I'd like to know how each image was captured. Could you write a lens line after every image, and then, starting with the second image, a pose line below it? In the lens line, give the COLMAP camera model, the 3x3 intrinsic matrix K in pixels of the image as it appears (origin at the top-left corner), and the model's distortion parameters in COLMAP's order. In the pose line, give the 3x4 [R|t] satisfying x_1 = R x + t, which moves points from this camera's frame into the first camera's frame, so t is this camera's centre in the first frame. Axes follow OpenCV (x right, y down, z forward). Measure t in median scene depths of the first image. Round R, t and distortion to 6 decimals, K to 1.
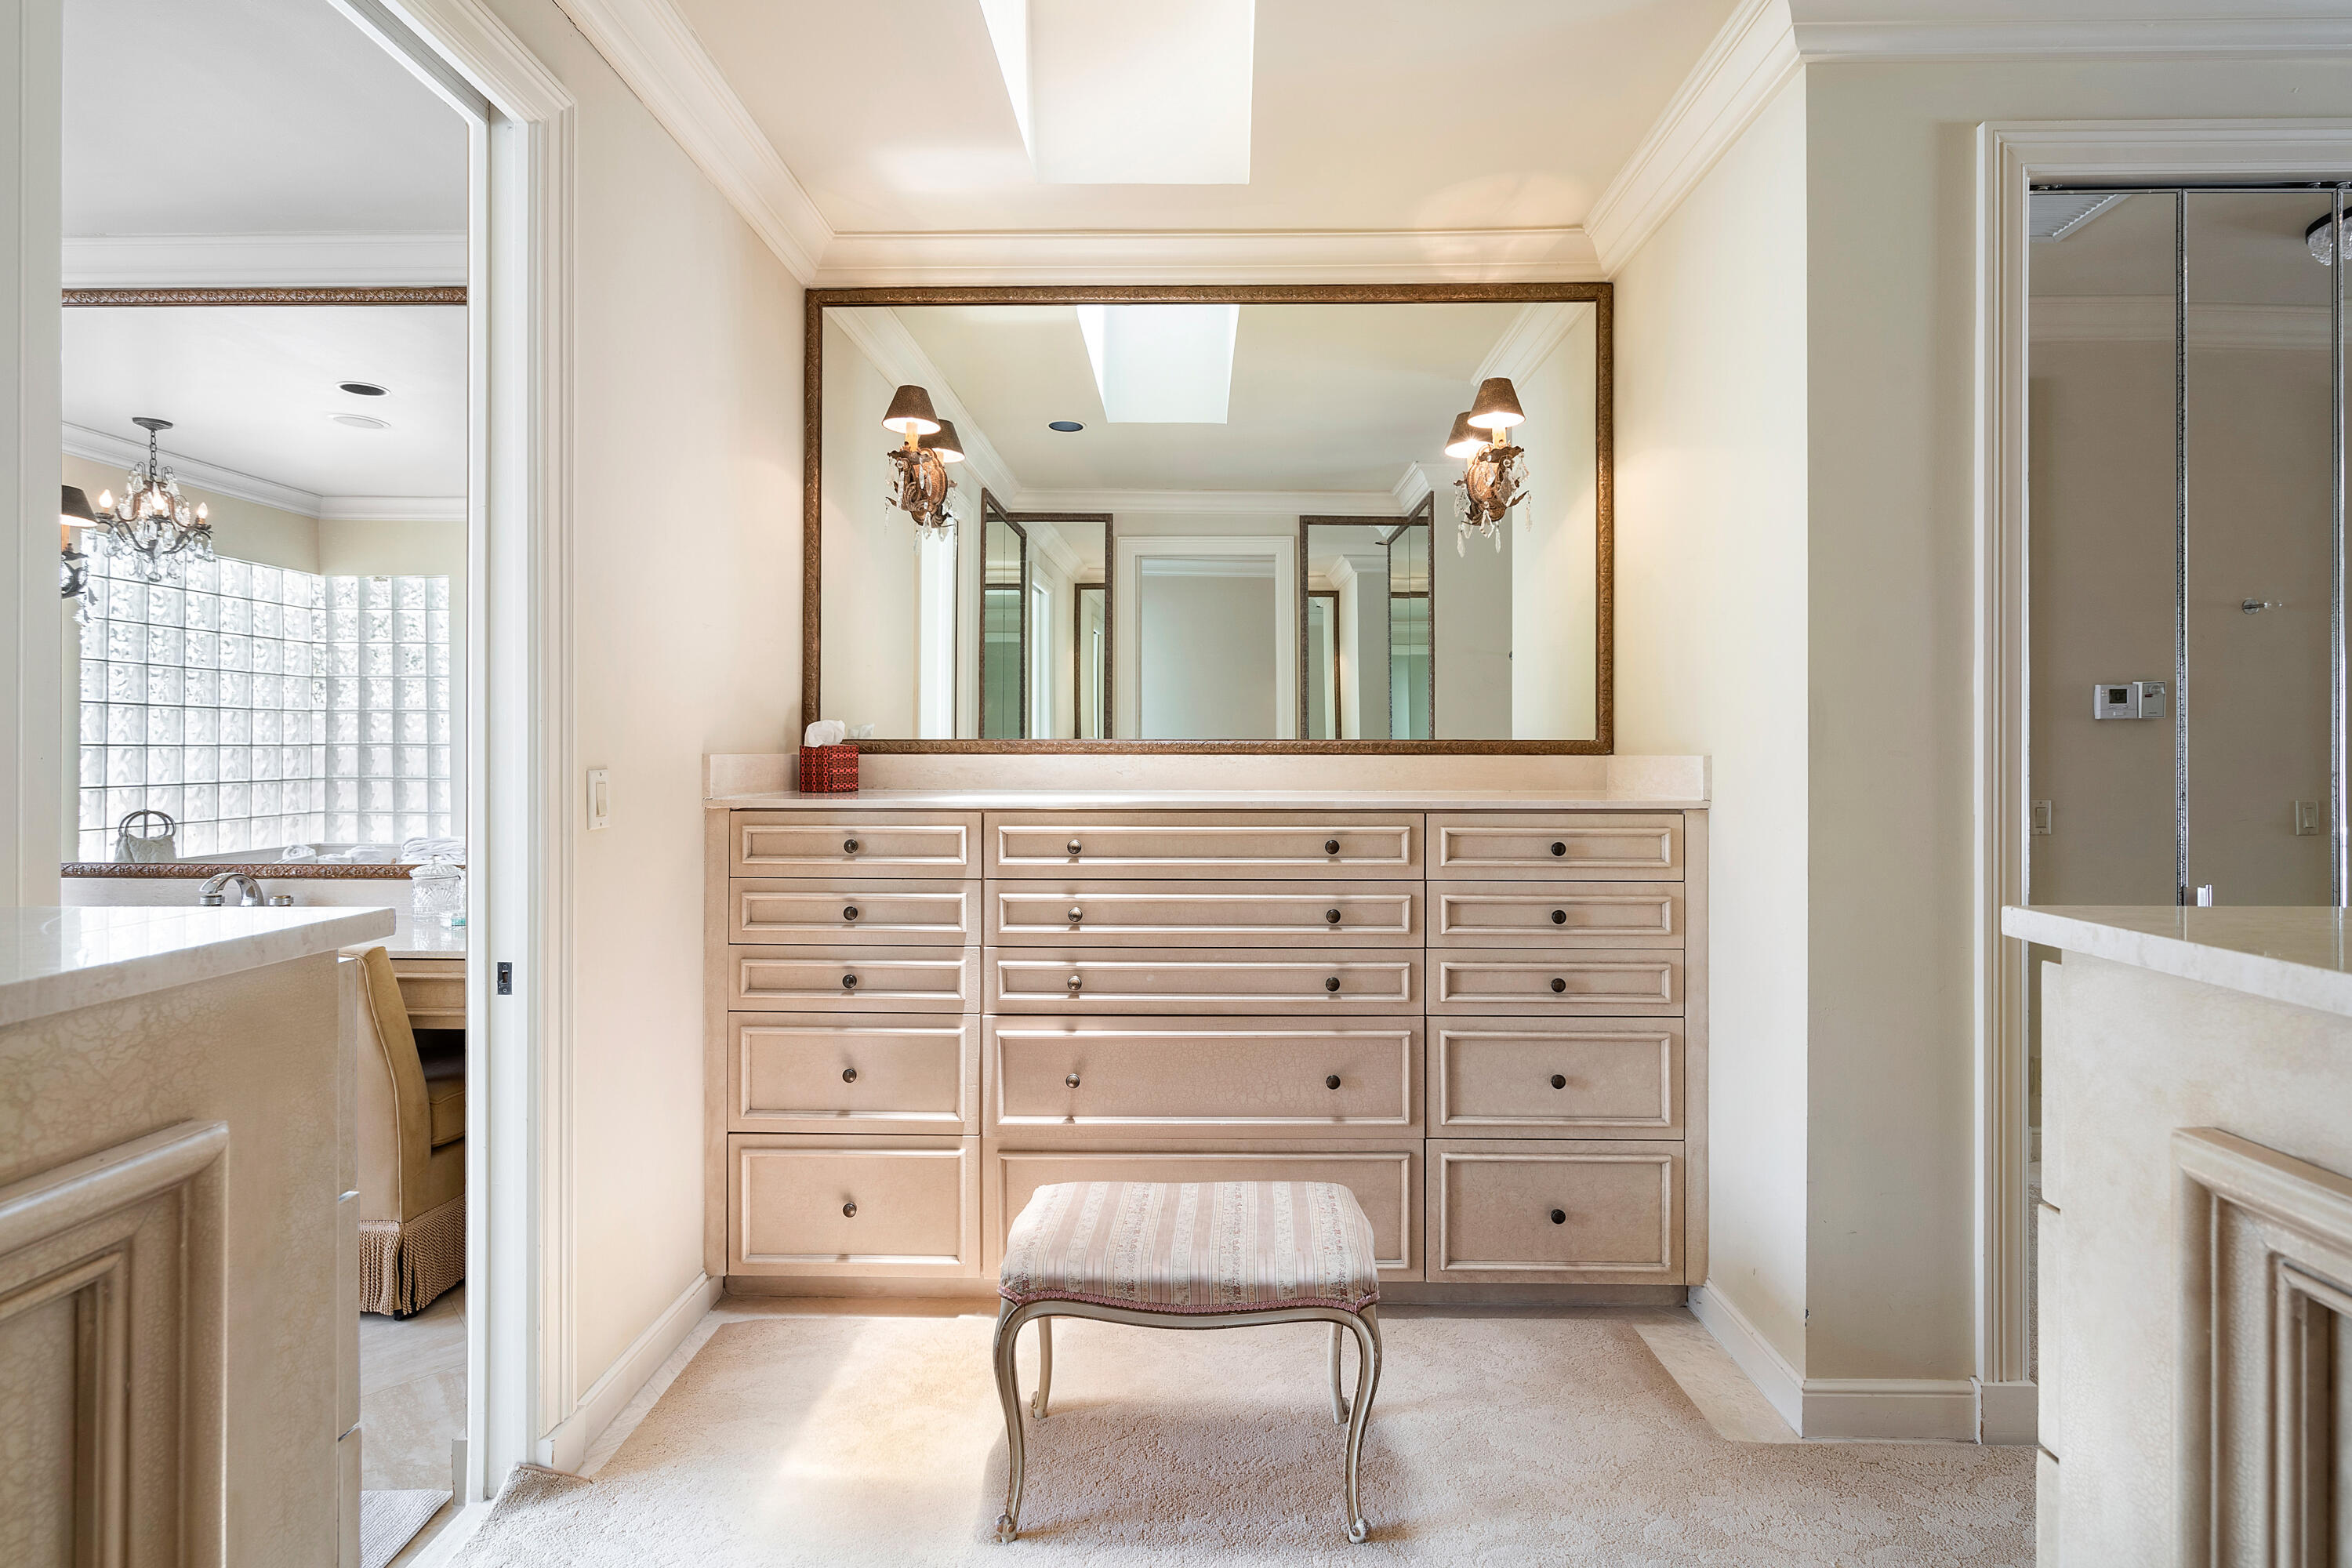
lens RADIAL K [[1085.0, 0, 1182.1], [0, 1085.0, 761.8], [0, 0, 1]] dist [0.000928, 0.000456]
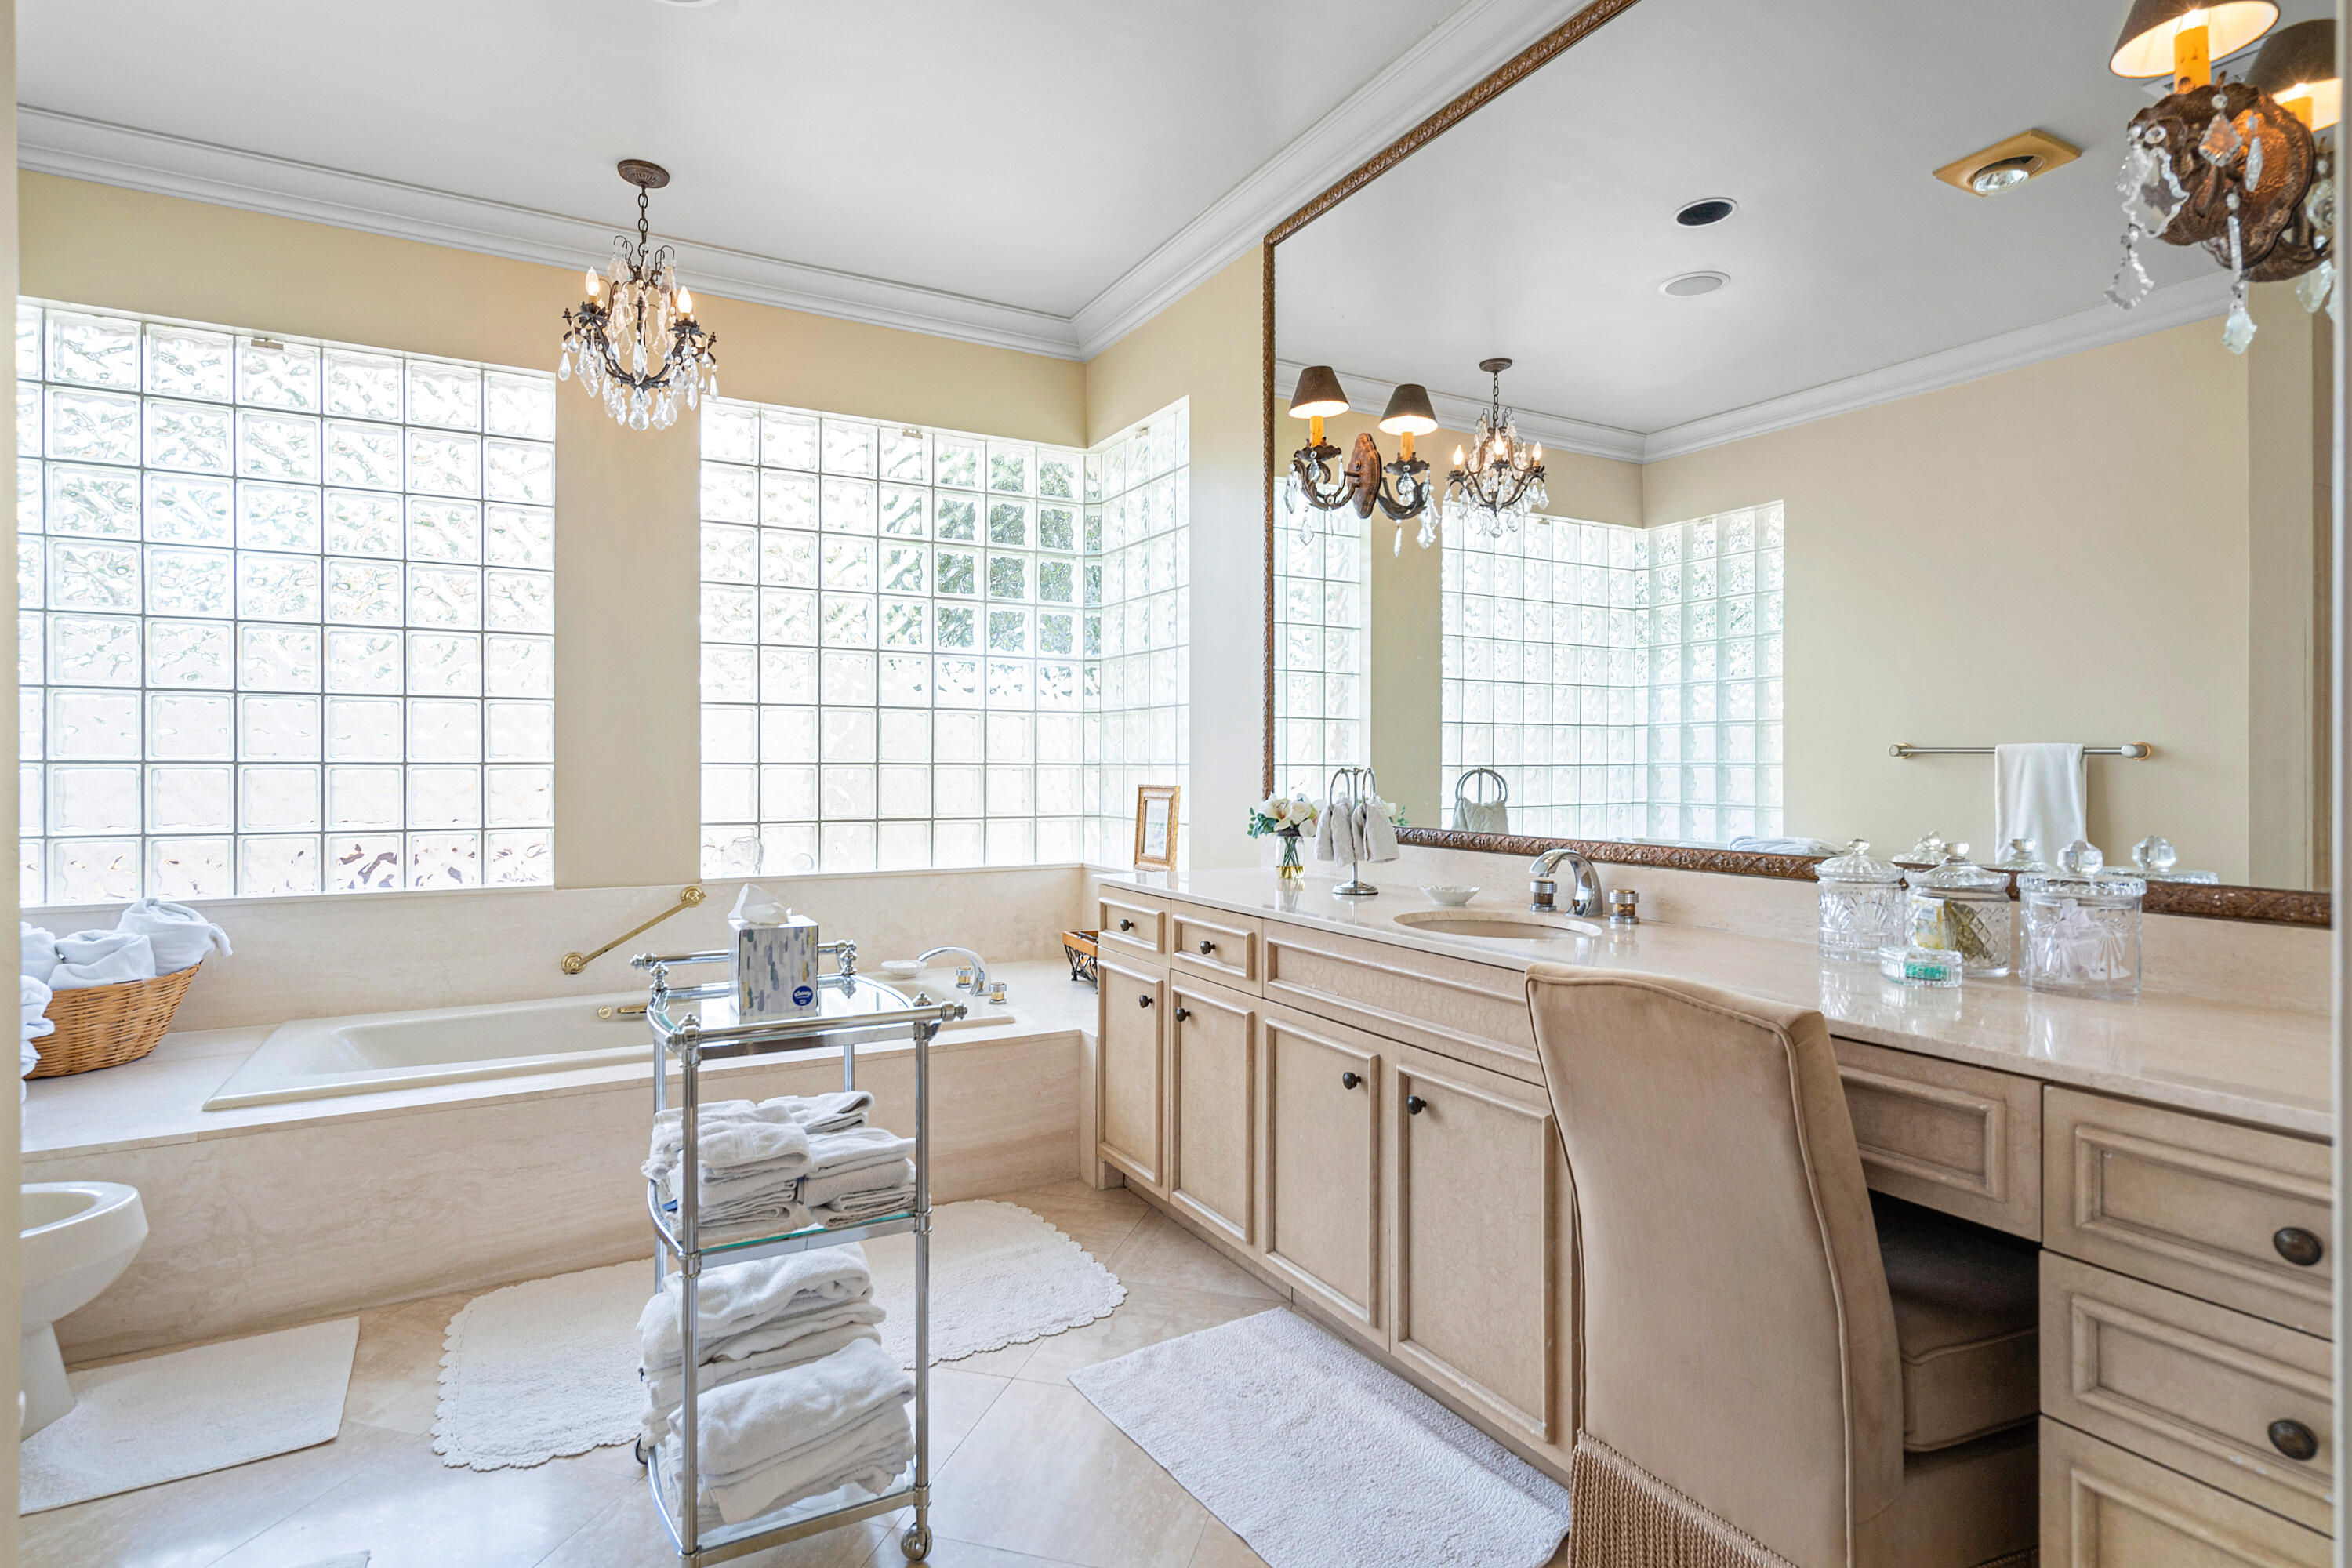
lens RADIAL K [[1171.4, 0, 1169.1], [0, 1171.4, 751.8], [0, 0, 1]] dist [0.001157, -0.000838]
pose [[0.503883, -0.013460, -0.863667, -0.233254], [-0.005345, 0.999811, -0.018700, 0.036062], [0.863756, 0.014039, 0.503715, 0.265240]]
